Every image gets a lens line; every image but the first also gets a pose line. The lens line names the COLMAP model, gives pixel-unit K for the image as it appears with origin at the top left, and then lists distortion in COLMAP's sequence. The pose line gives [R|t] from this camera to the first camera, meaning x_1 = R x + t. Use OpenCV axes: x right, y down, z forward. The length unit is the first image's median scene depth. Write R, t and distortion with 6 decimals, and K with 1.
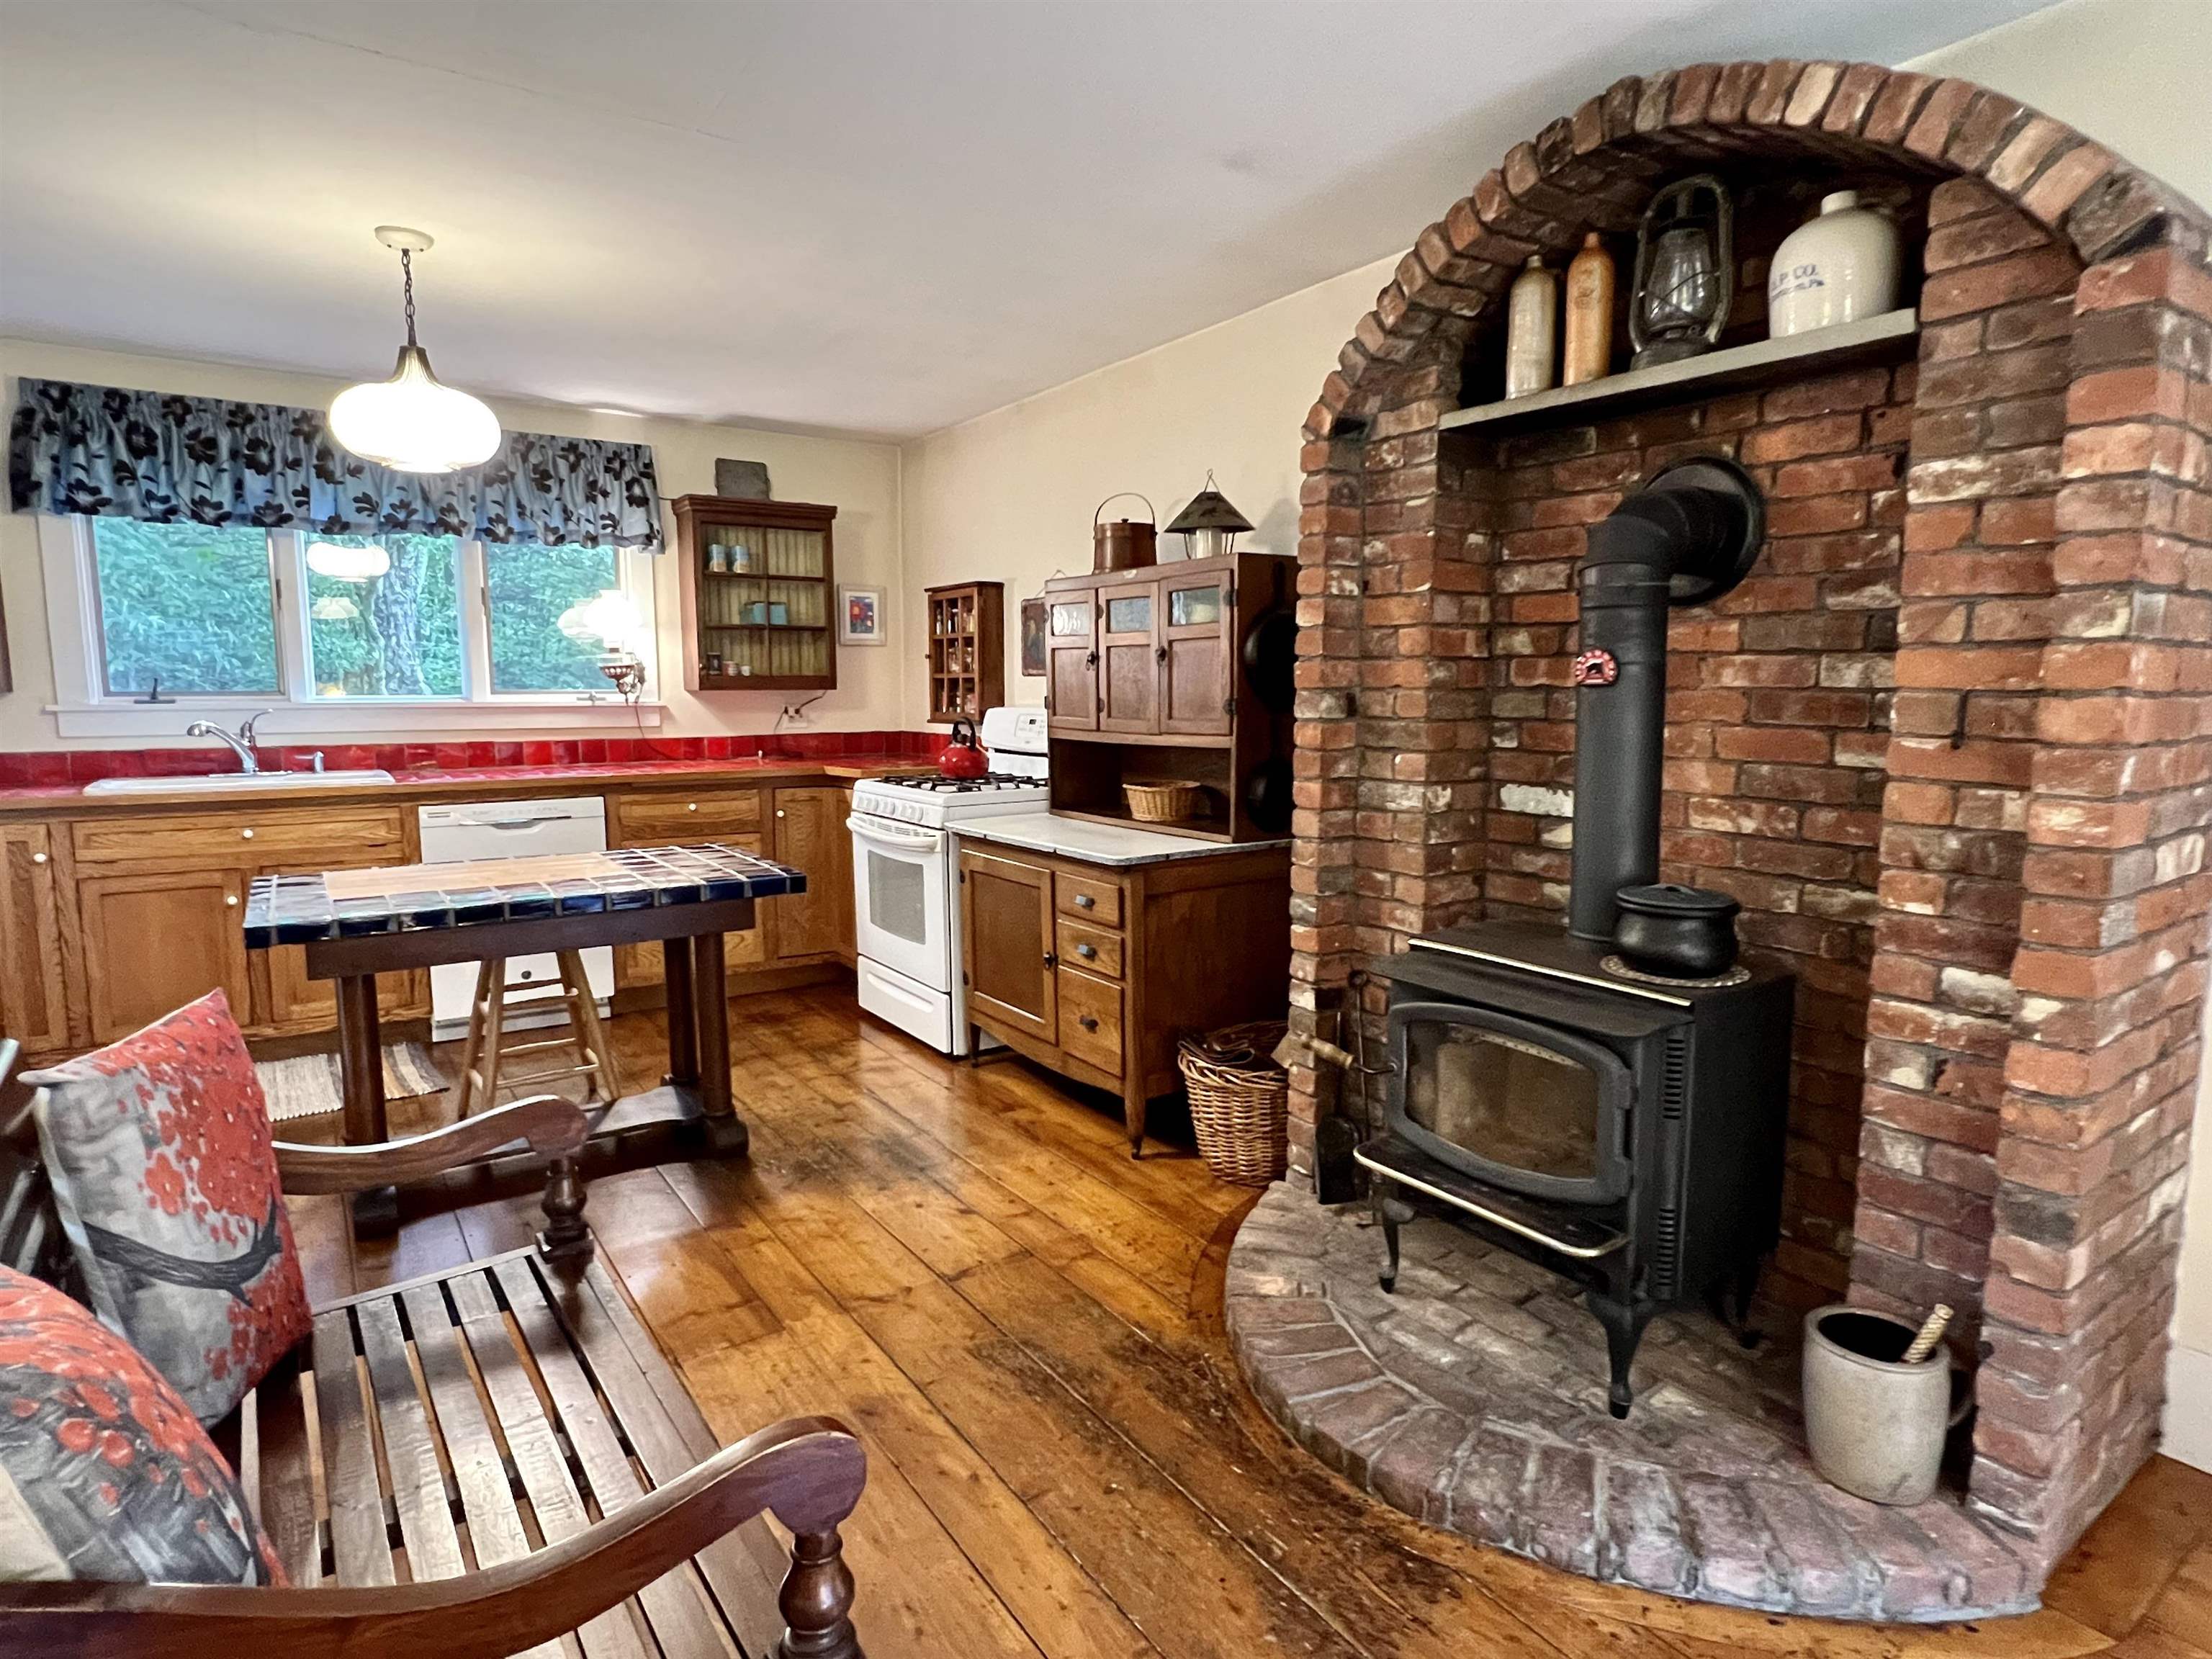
lens RADIAL K [[1197.8, 0, 1102.0], [0, 1197.8, 827.7], [0, 0, 1]] dist [0.002036, -0.002235]
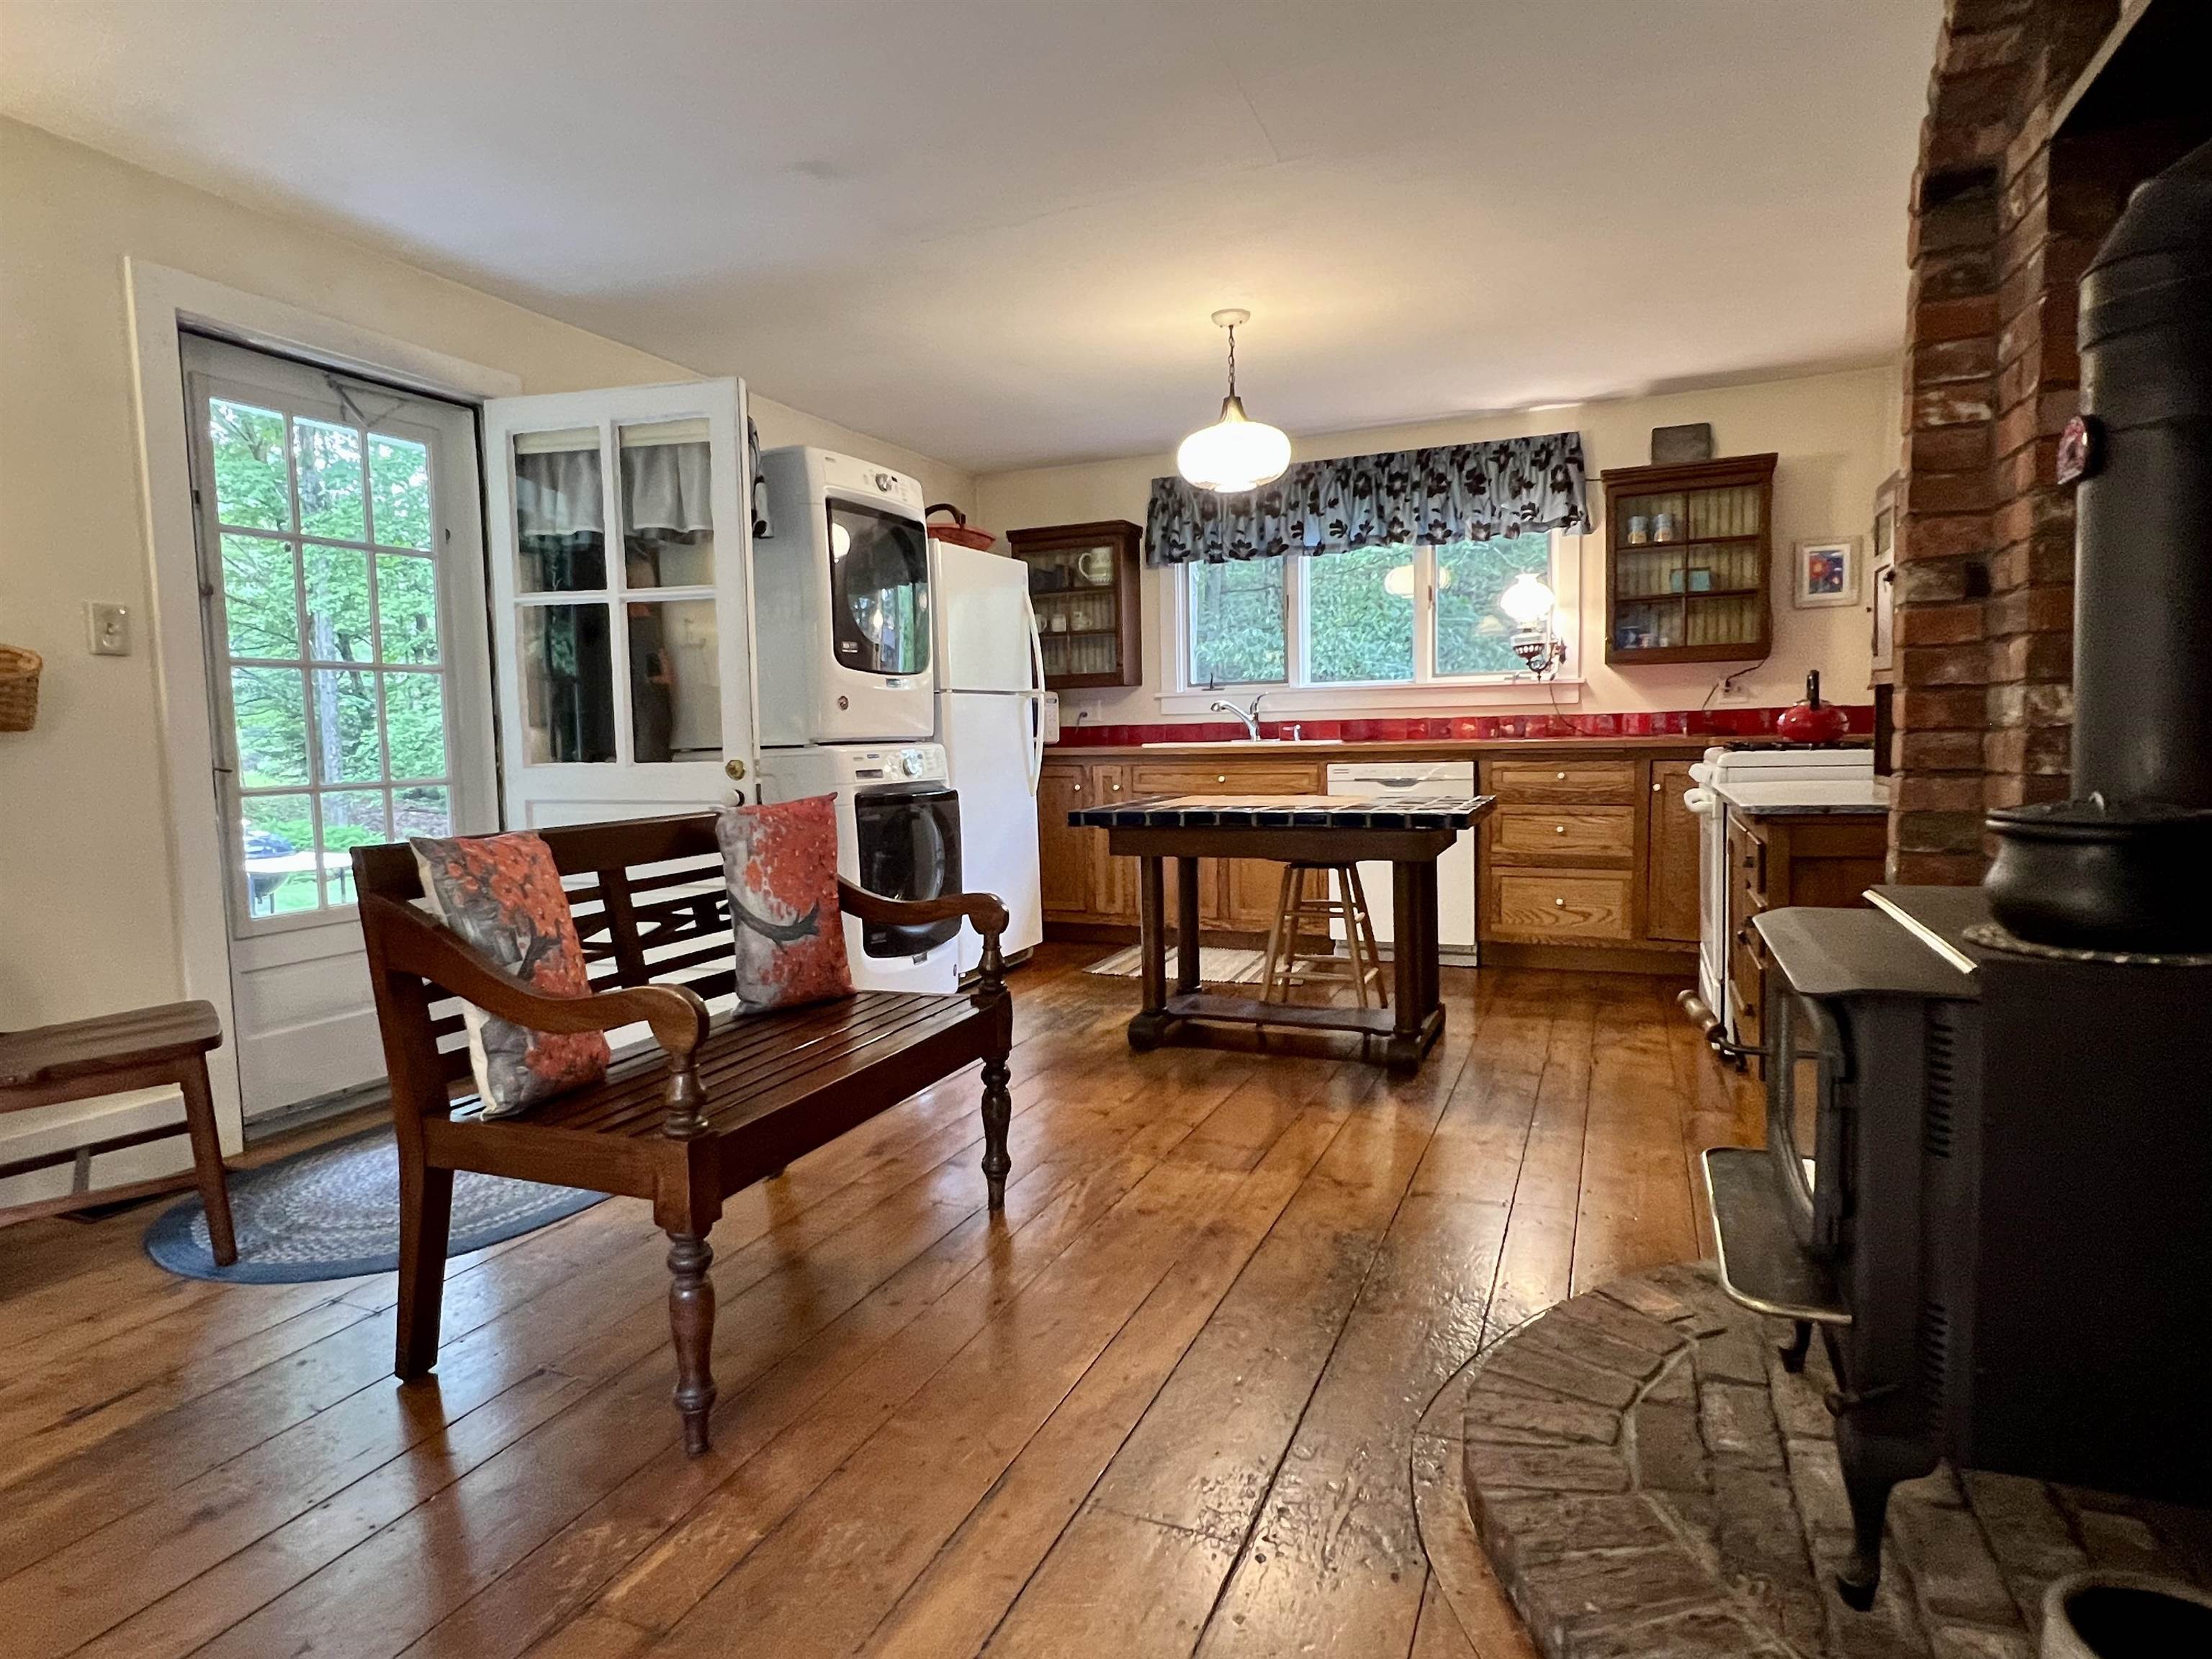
lens RADIAL K [[1197.8, 0, 1098.0], [0, 1197.8, 826.8], [0, 0, 1]] dist [0.002036, -0.002235]
pose [[0.531251, 0.054876, -0.845435, 0.533921], [-0.078229, 0.996814, 0.015544, 0.069707], [0.843595, 0.057880, 0.533851, 0.207178]]
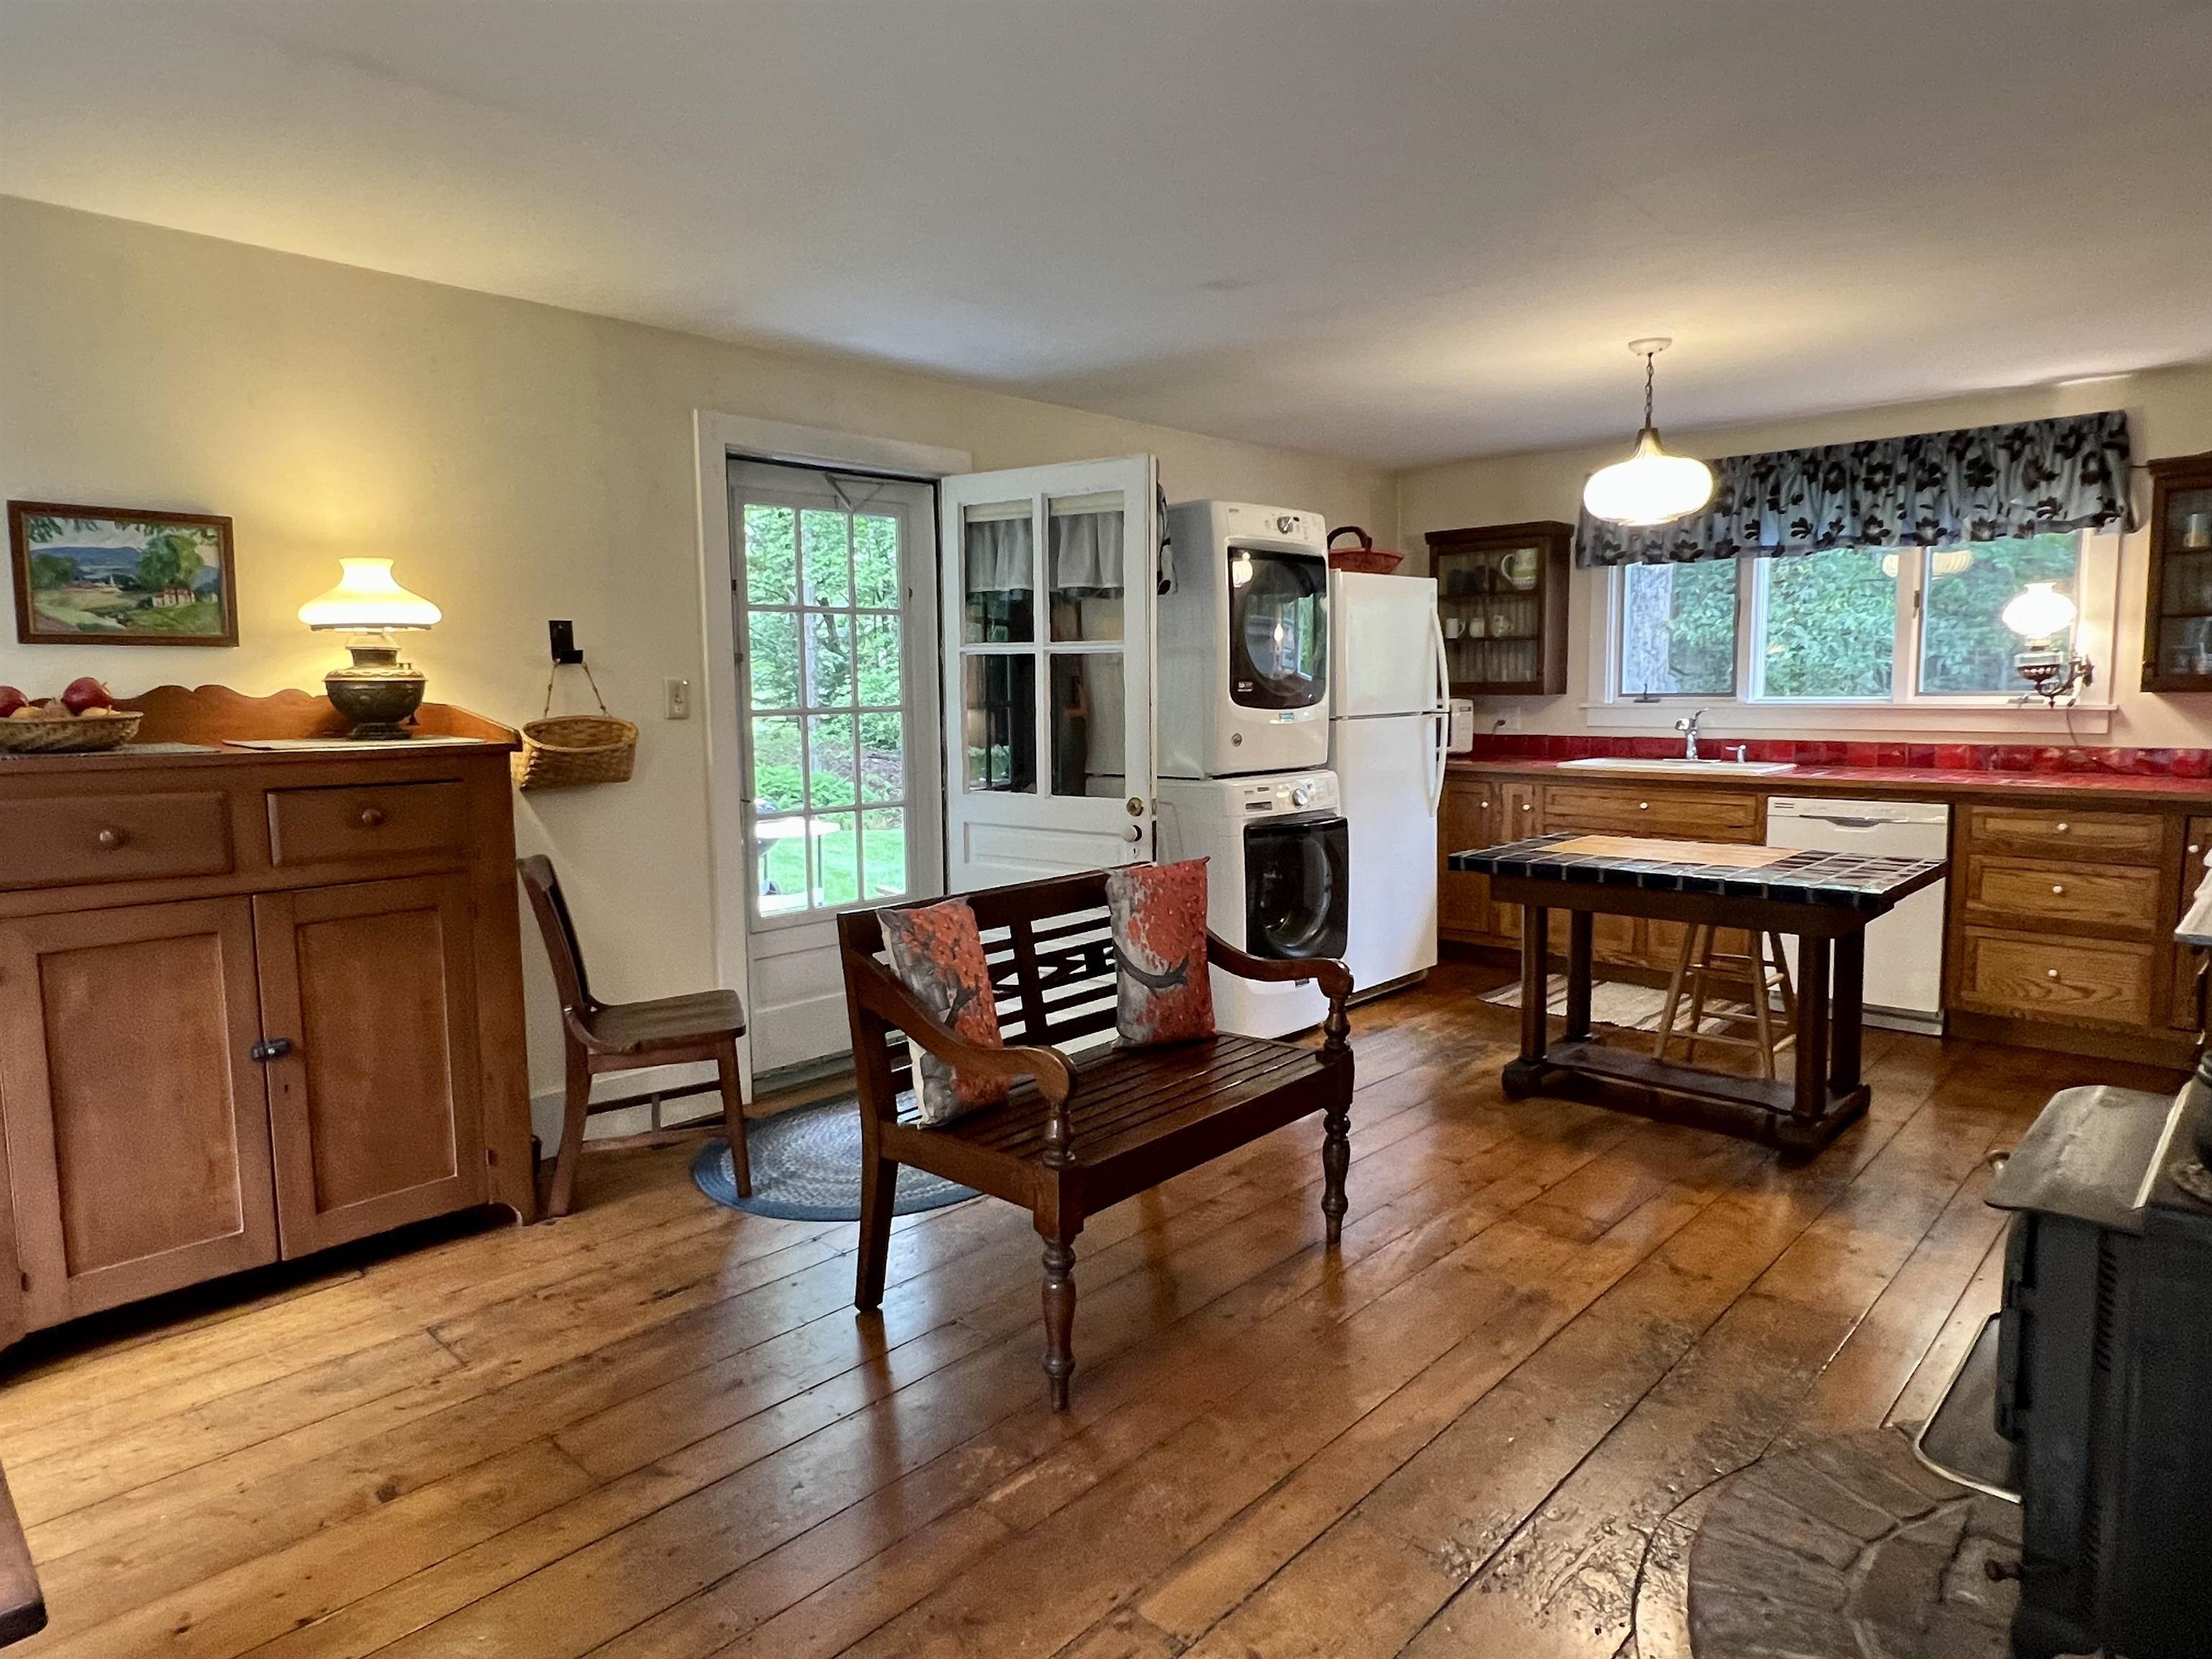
lens RADIAL K [[1301.6, 0, 1103.0], [0, 1301.6, 813.7], [0, 0, 1]] dist [-0.001520, 0.000379]
pose [[0.210885, 0.096245, -0.972761, 0.732844], [-0.102983, 0.991791, 0.075802, -0.045504], [0.972071, 0.084192, 0.219066, 0.186314]]
